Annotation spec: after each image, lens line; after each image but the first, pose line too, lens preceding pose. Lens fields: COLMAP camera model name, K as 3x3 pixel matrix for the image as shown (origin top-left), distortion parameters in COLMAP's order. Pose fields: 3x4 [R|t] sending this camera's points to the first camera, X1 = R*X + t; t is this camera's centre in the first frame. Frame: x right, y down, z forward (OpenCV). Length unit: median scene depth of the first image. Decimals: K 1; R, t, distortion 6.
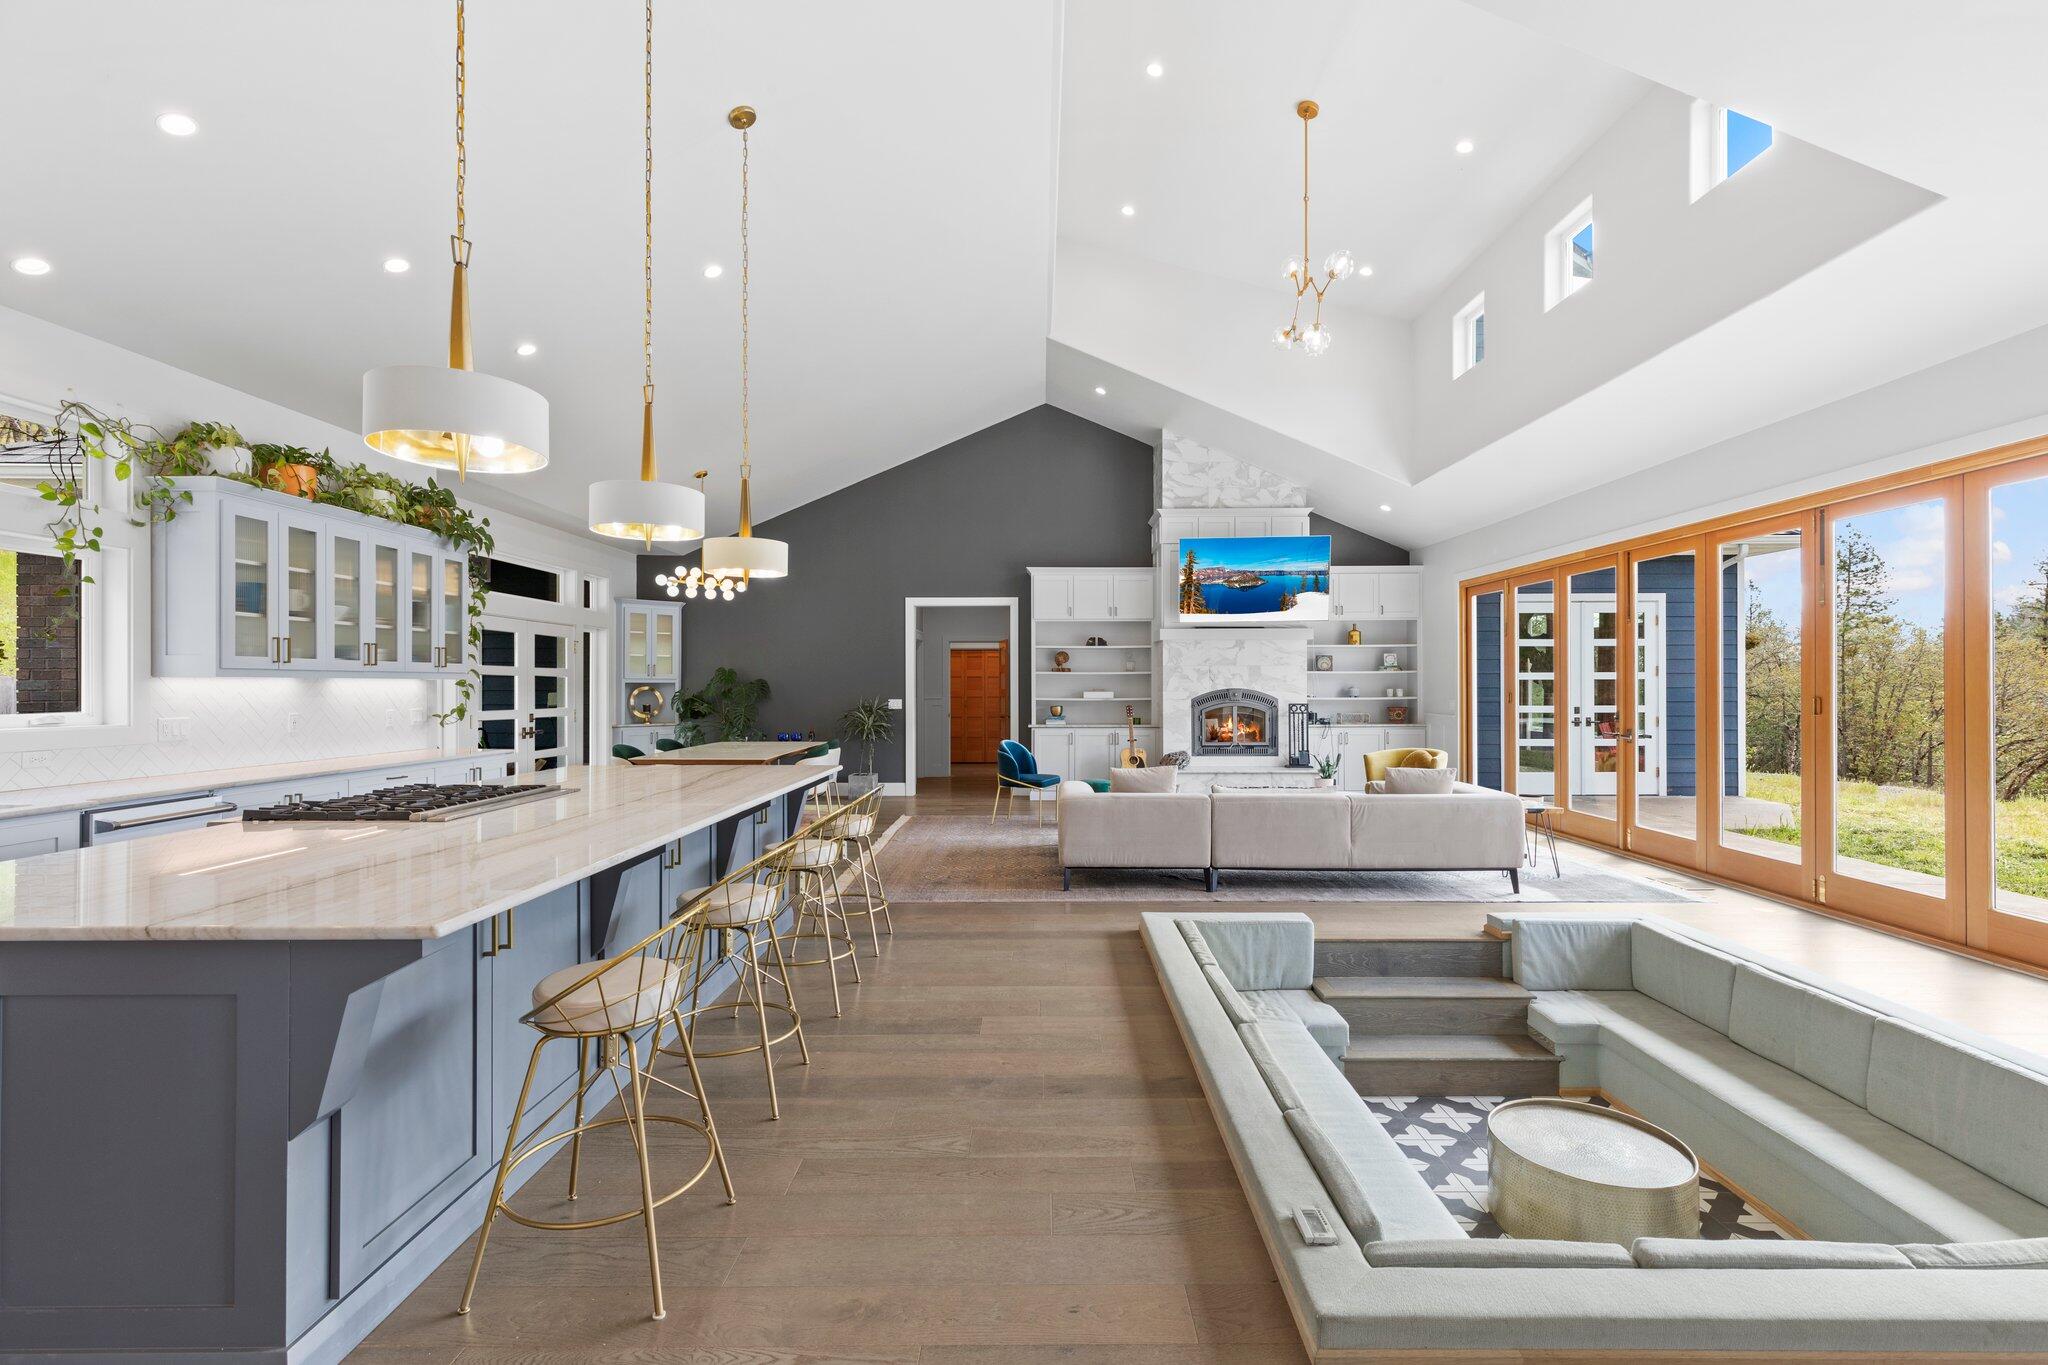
lens RADIAL K [[915.2, 0, 1034.1], [0, 915.2, 683.0], [0, 0, 1]] dist [0.005224, -0.000065]
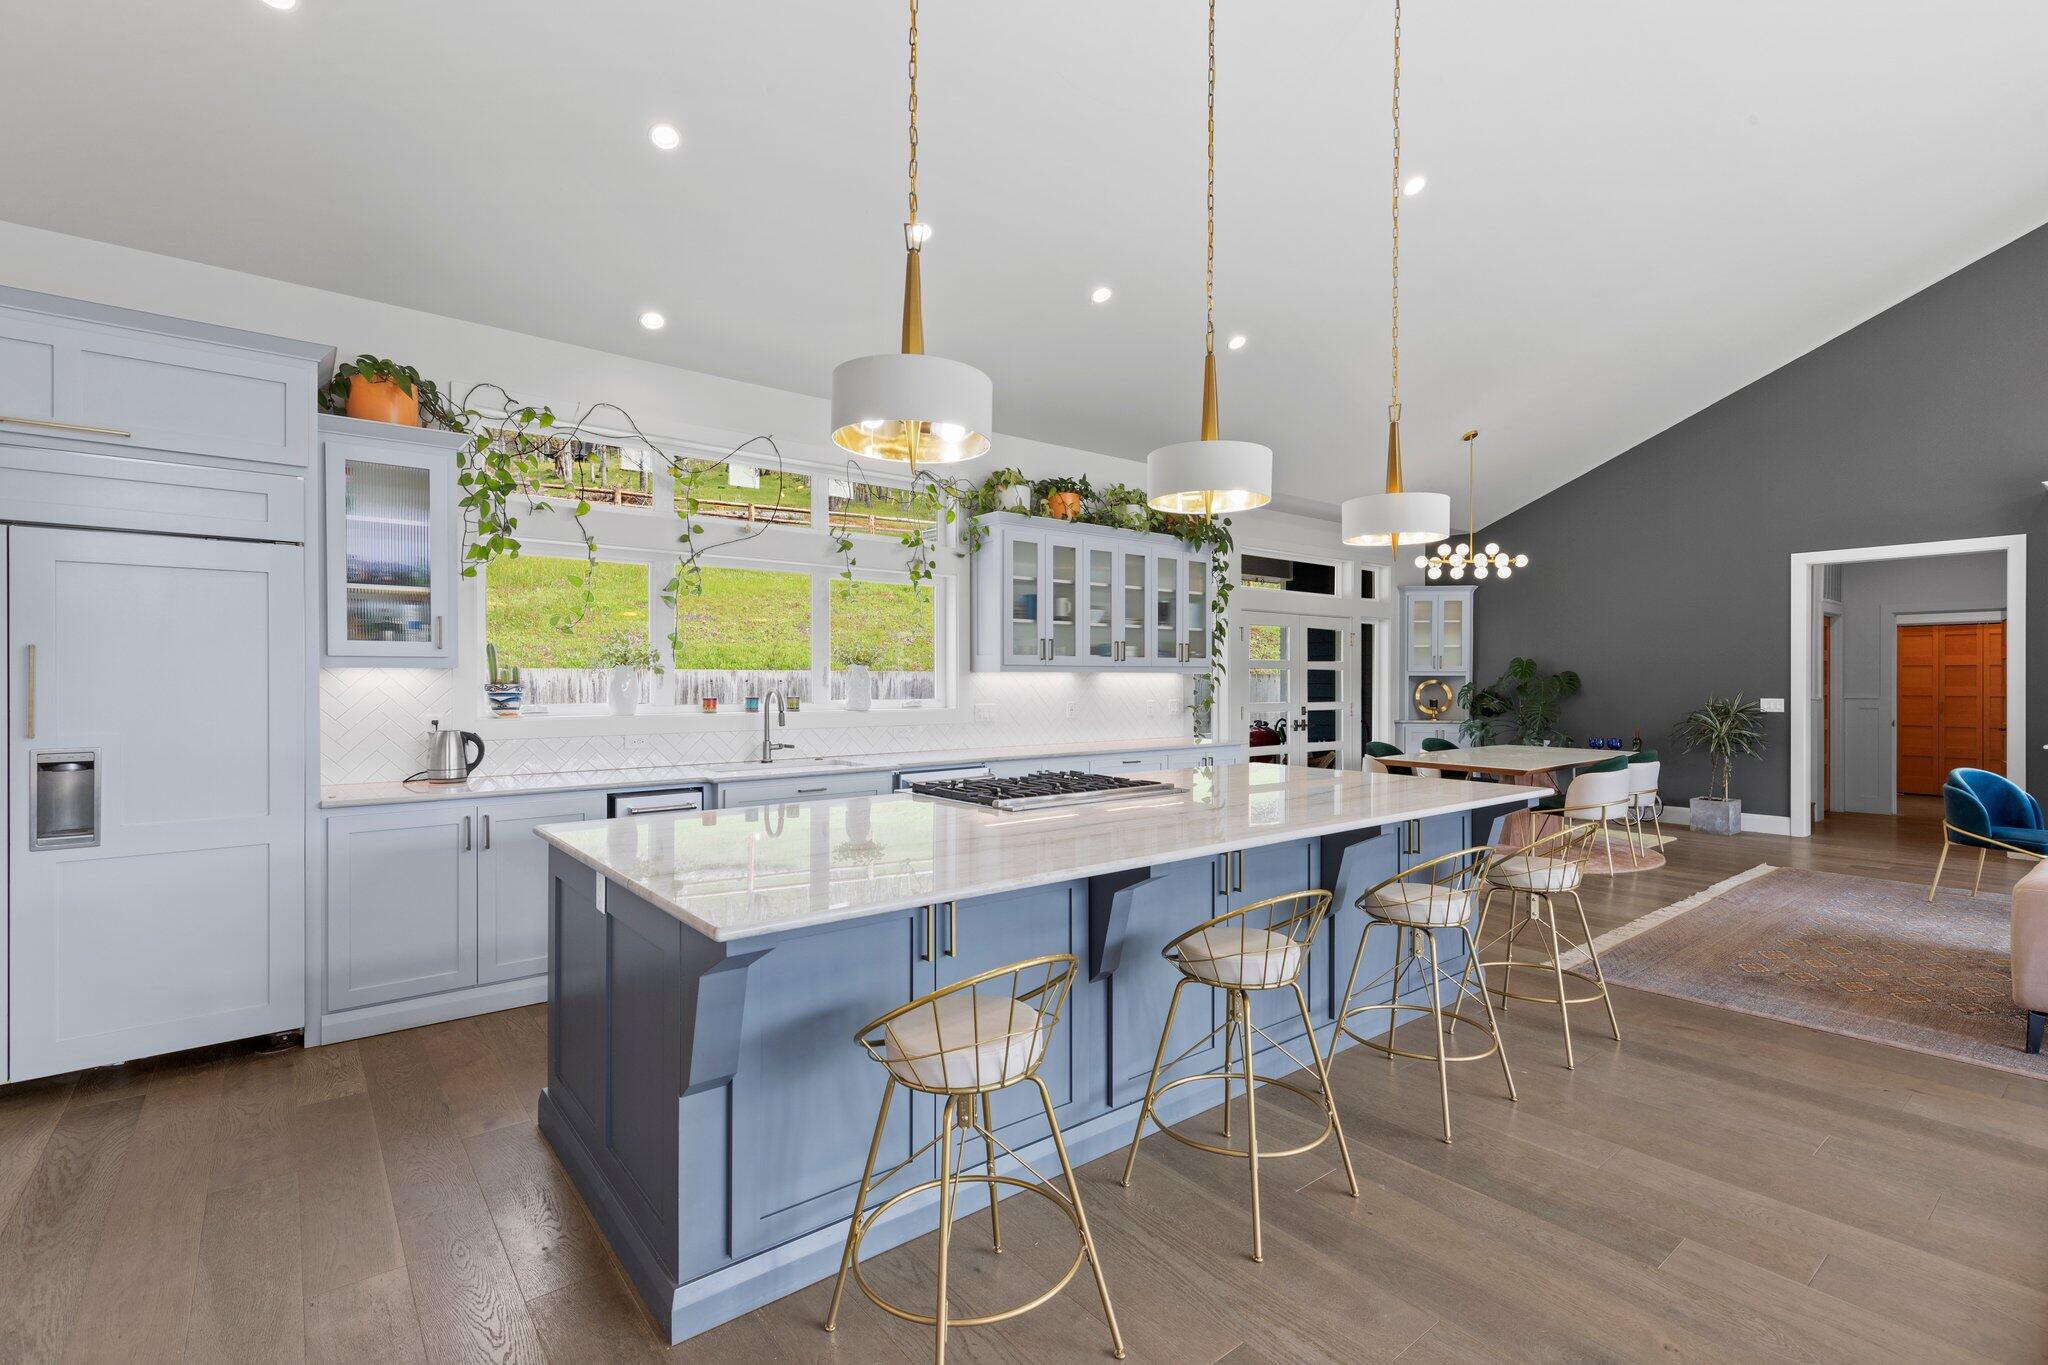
lens RADIAL K [[929.8, 0, 1036.4], [0, 929.8, 682.2], [0, 0, 1]] dist [0.008412, -0.001104]
pose [[0.633616, 0.003317, -0.773641, 0.052684], [0.001887, 0.999981, 0.005834, -0.000102], [0.773645, -0.005156, 0.633598, 0.105489]]
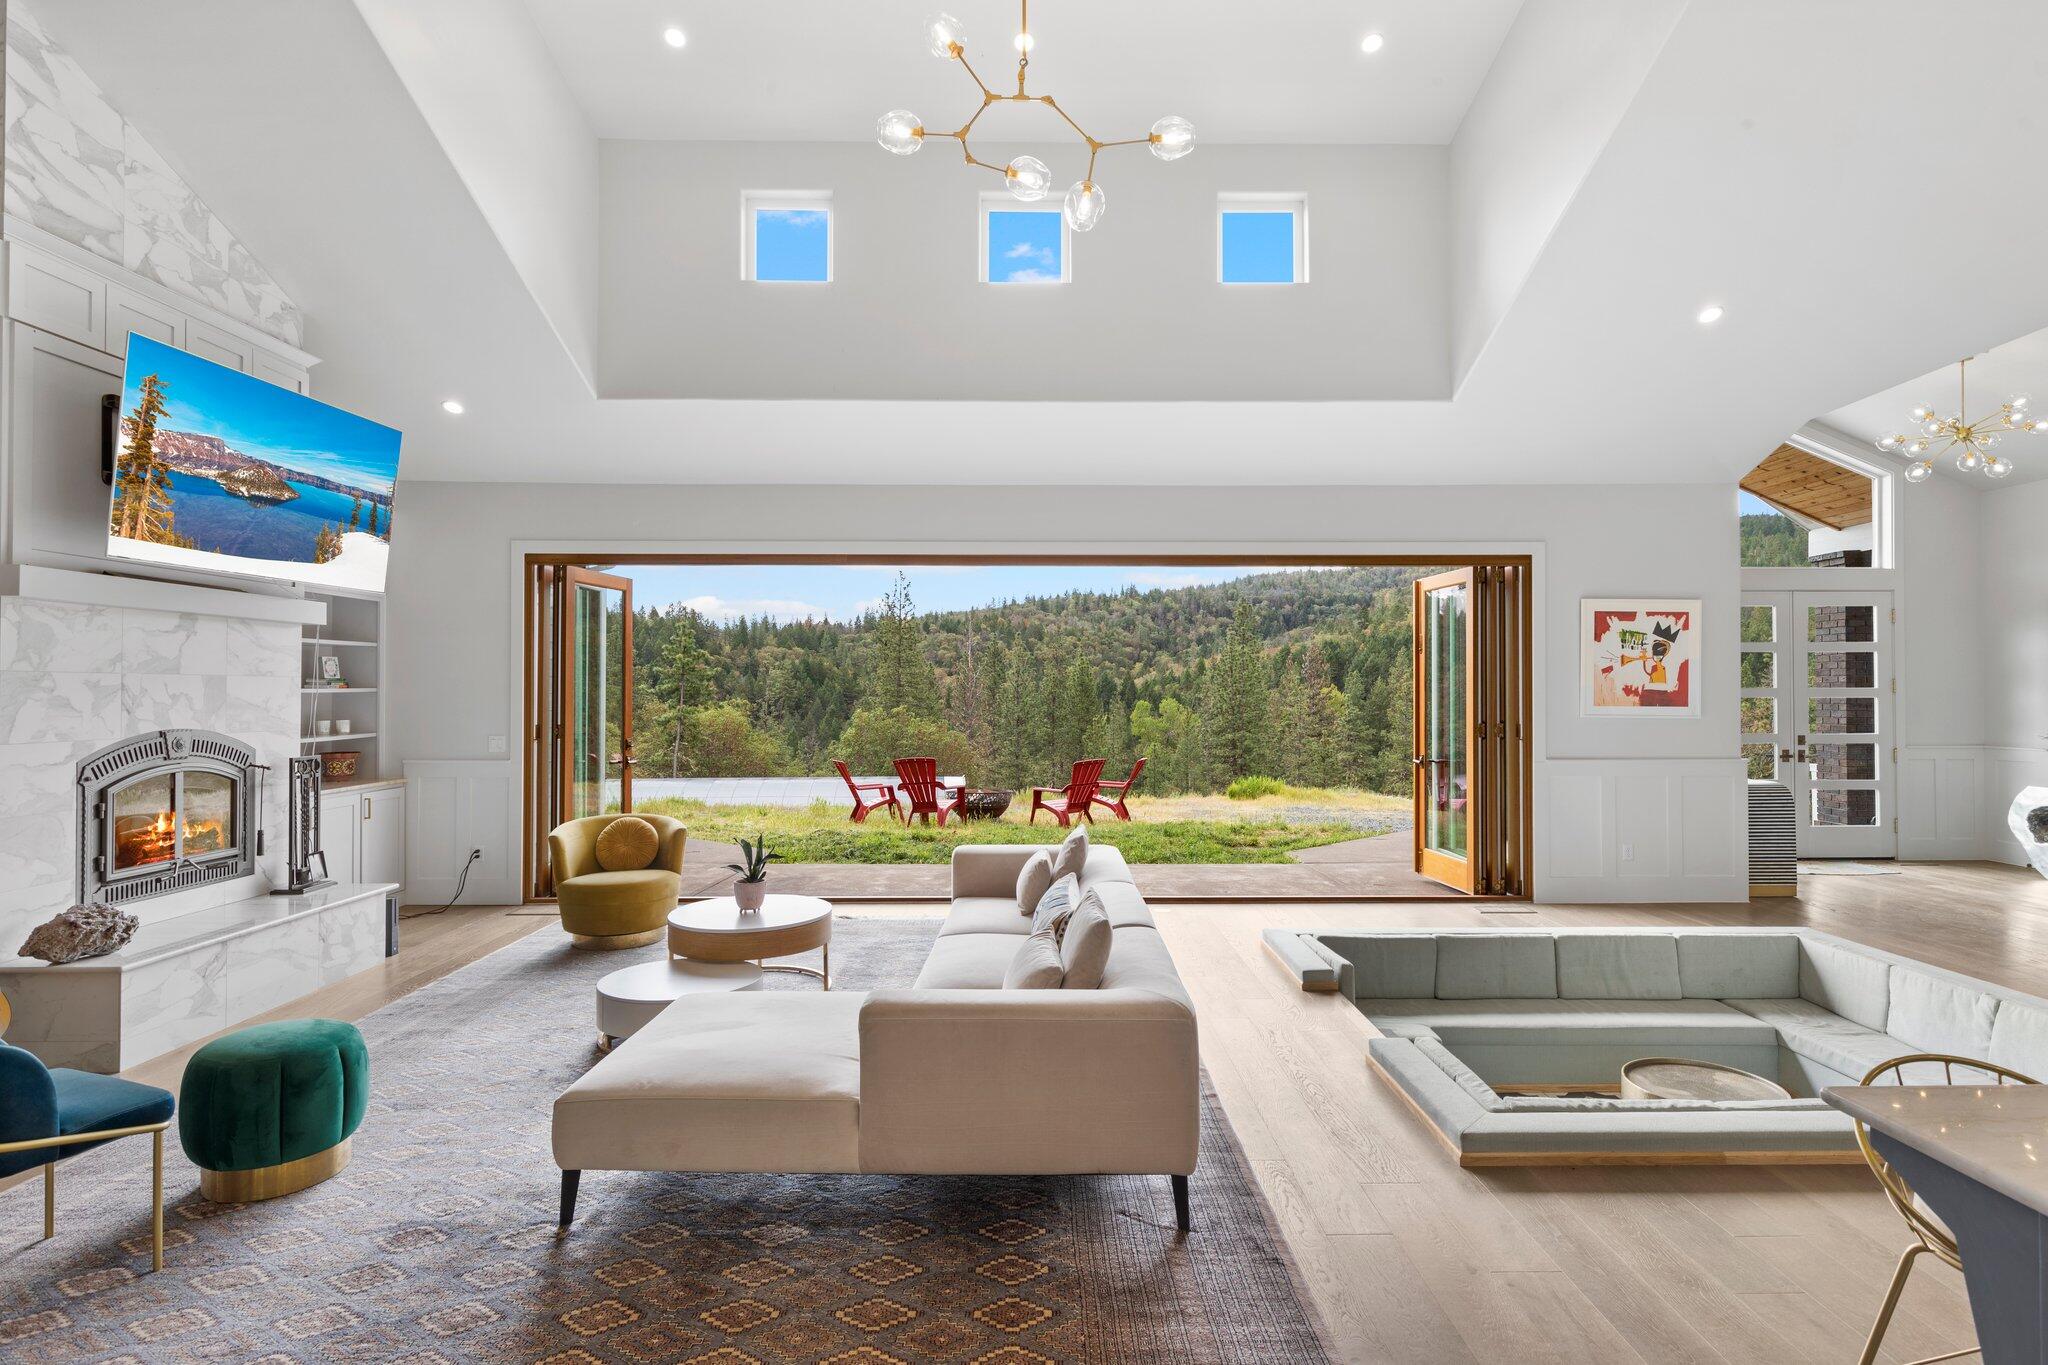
lens RADIAL K [[1015.1, 0, 1042.4], [0, 1015.1, 683.7], [0, 0, 1]] dist [0.002508, 0.000812]
pose [[-0.020216, 0.011191, 0.999733, -0.255329], [-0.008024, 0.999903, -0.011355, -0.013034], [-0.999763, -0.008251, -0.020124, 0.624718]]
